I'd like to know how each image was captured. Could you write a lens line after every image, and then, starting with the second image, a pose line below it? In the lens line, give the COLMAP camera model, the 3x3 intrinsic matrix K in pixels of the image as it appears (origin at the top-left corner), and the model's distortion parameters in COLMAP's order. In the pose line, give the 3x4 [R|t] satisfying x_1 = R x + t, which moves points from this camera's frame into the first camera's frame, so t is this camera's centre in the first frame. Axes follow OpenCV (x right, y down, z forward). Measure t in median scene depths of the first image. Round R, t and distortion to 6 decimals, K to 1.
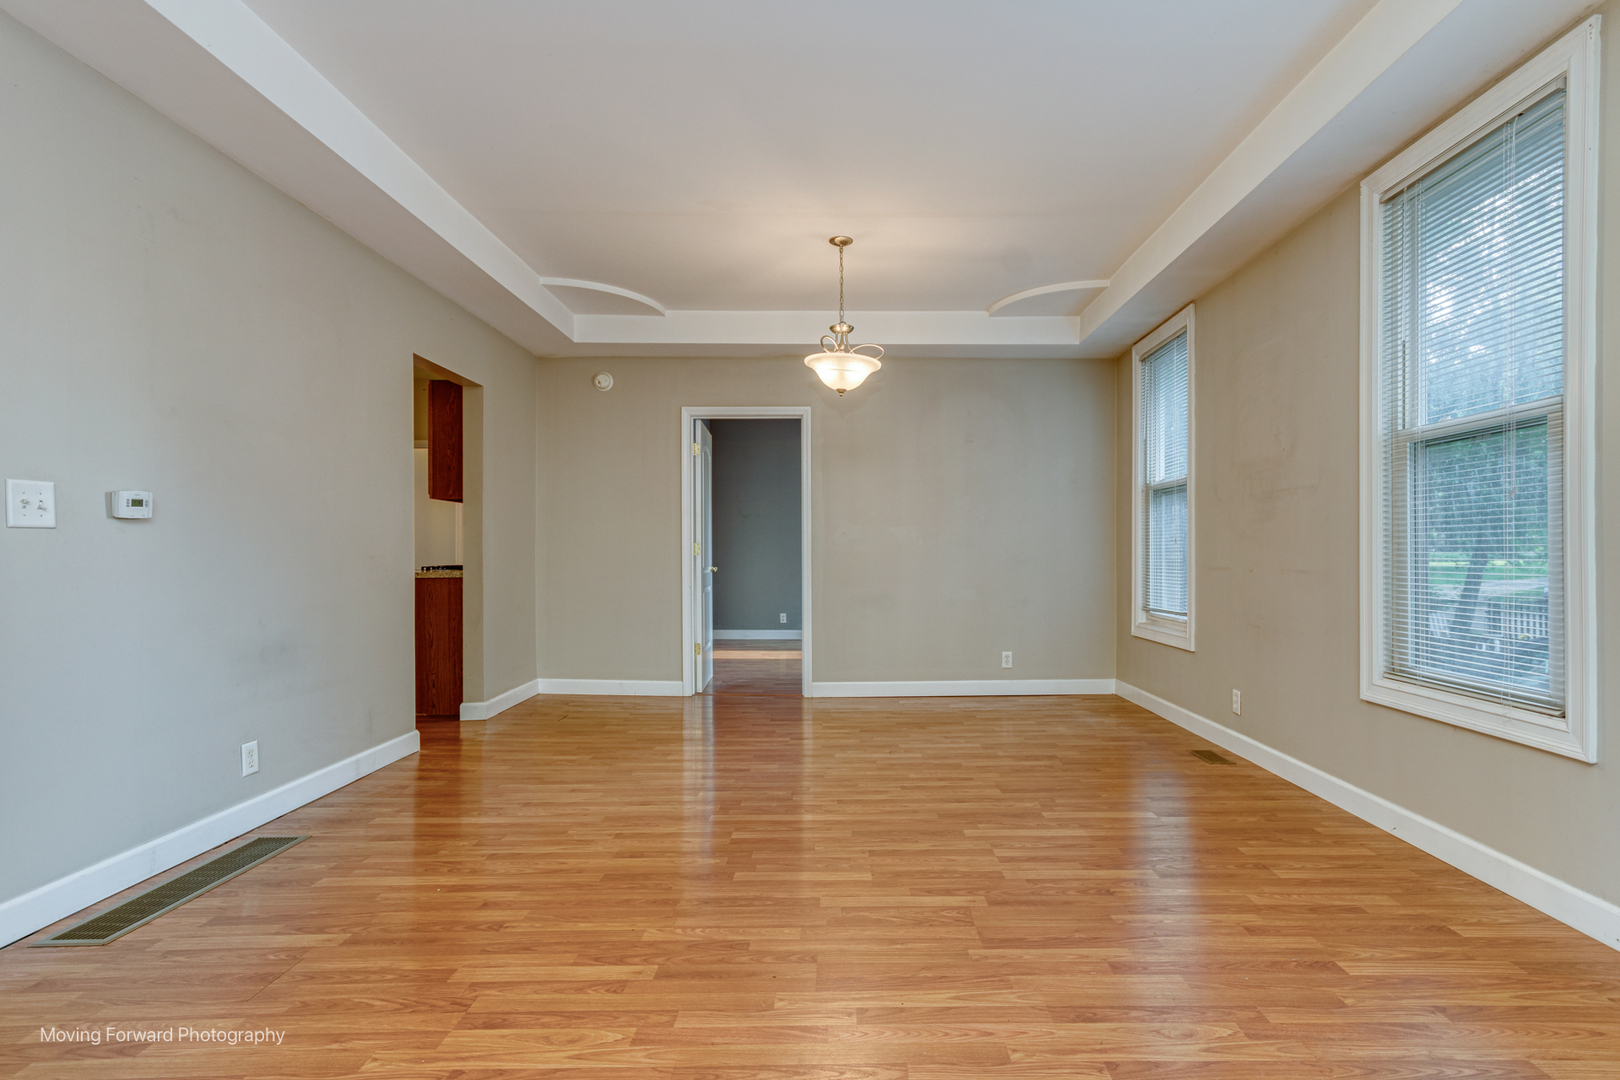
lens RADIAL K [[786.3, 0, 846.0], [0, 786.3, 556.3], [0, 0, 1]] dist [0.008263, 0.000904]
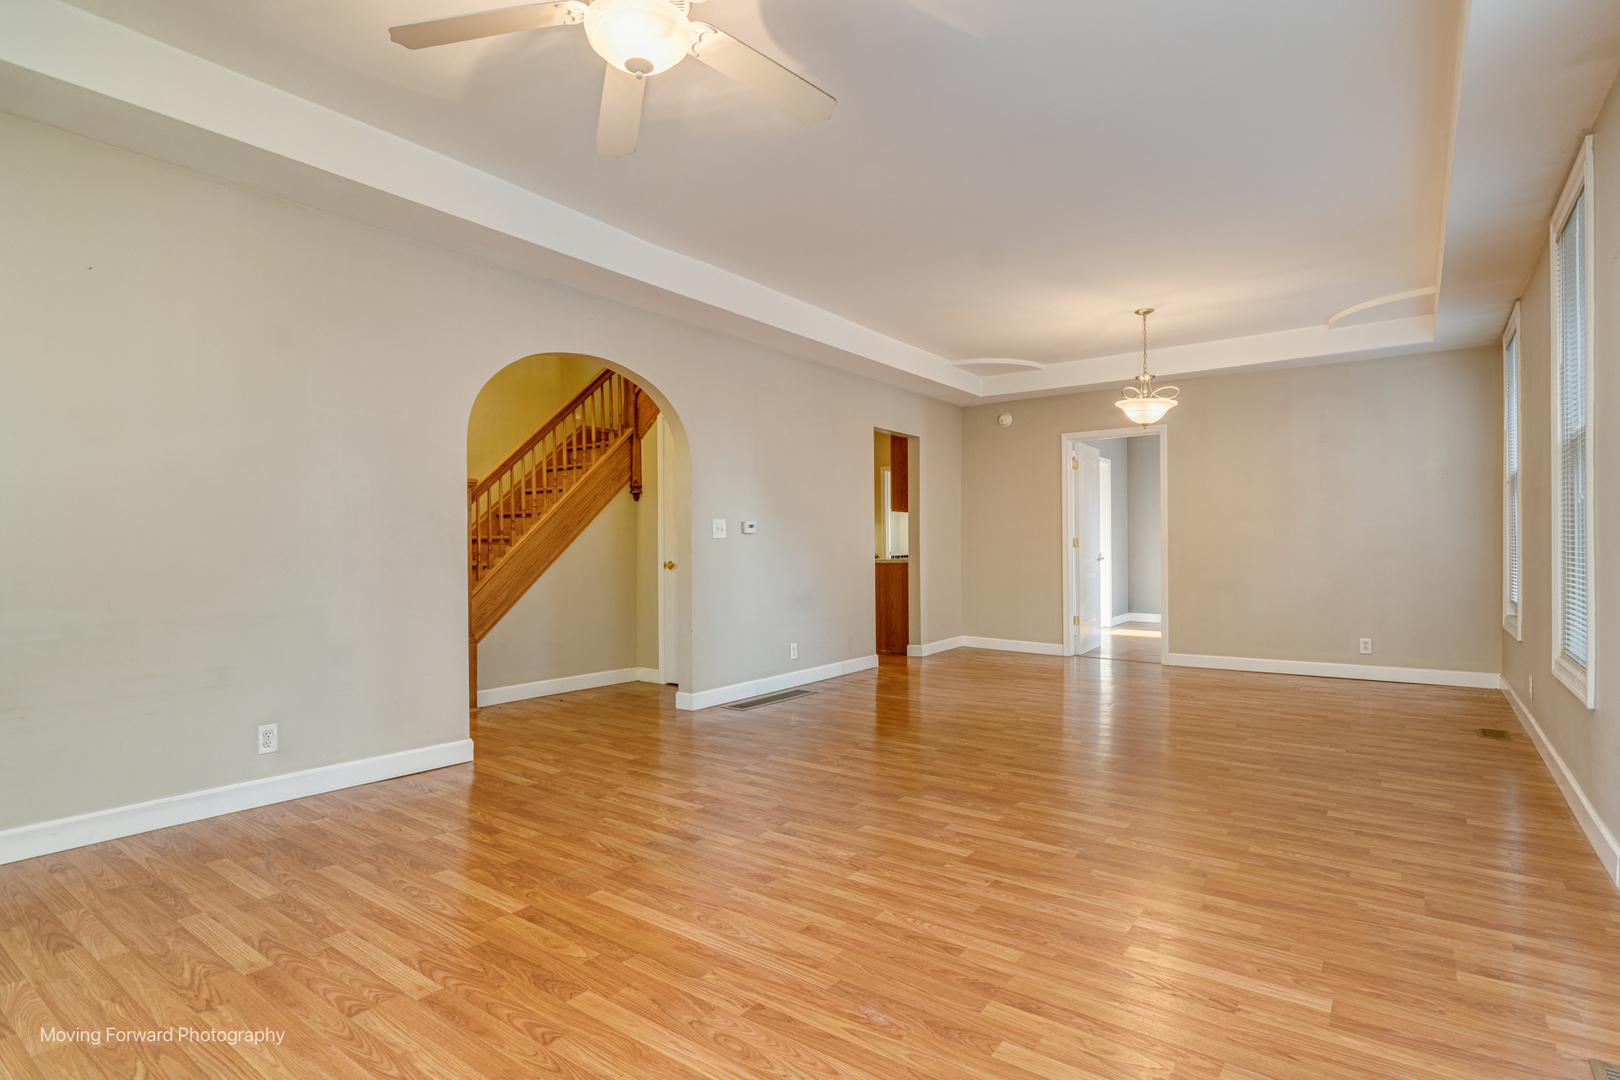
lens RADIAL K [[786.3, 0, 828.1], [0, 786.3, 573.8], [0, 0, 1]] dist [0.008263, 0.000904]
pose [[0.806480, 0.017186, -0.591012, 0.401300], [0.003462, 0.999423, 0.033787, -0.005871], [0.591251, -0.029294, 0.805955, -0.449411]]
